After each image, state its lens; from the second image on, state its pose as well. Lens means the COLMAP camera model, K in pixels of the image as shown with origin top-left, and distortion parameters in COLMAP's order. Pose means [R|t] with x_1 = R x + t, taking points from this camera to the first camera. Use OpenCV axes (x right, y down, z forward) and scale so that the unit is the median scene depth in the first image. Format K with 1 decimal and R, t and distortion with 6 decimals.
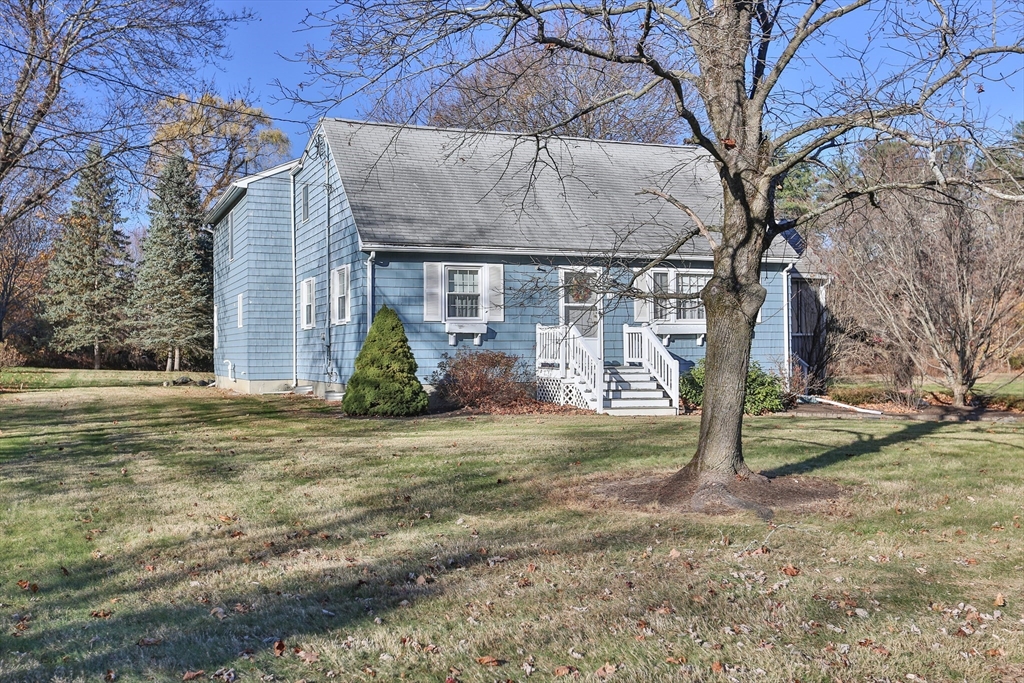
lens RADIAL K [[1034.1, 0, 512.0], [0, 1034.1, 341.5], [0, 0, 1]] dist [0.004300, 0.116498]
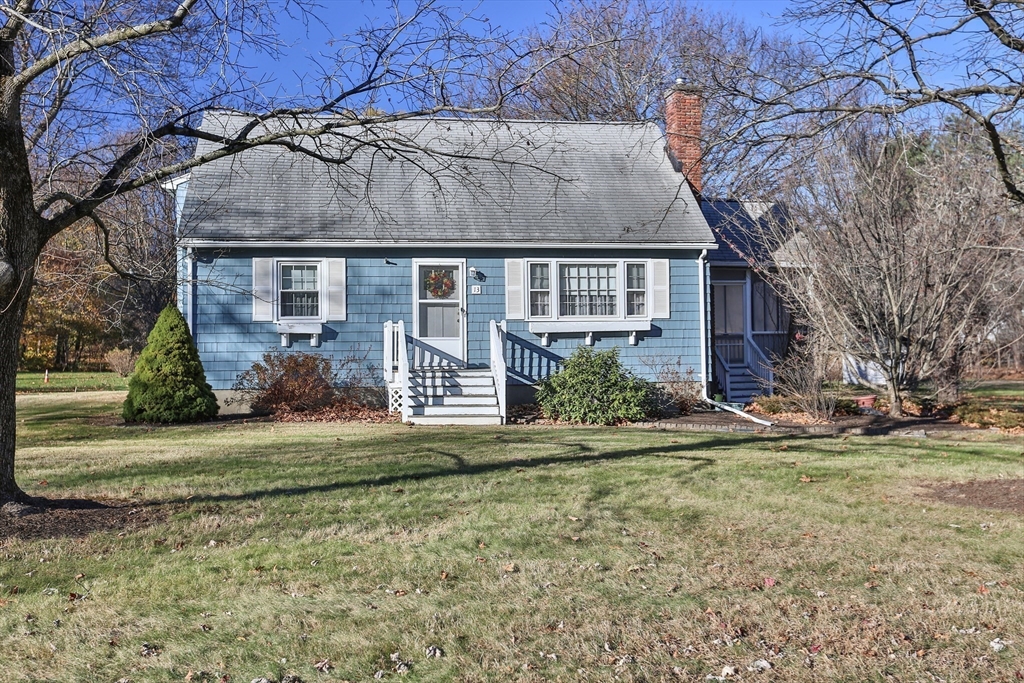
lens RADIAL K [[1034.1, 0, 512.0], [0, 1034.1, 341.5], [0, 0, 1]] dist [0.004300, 0.116498]
pose [[0.973324, -0.008261, -0.229285, 0.350959], [0.007087, 0.999957, -0.005944, 0.005896], [0.229325, 0.004161, 0.973341, 0.142626]]
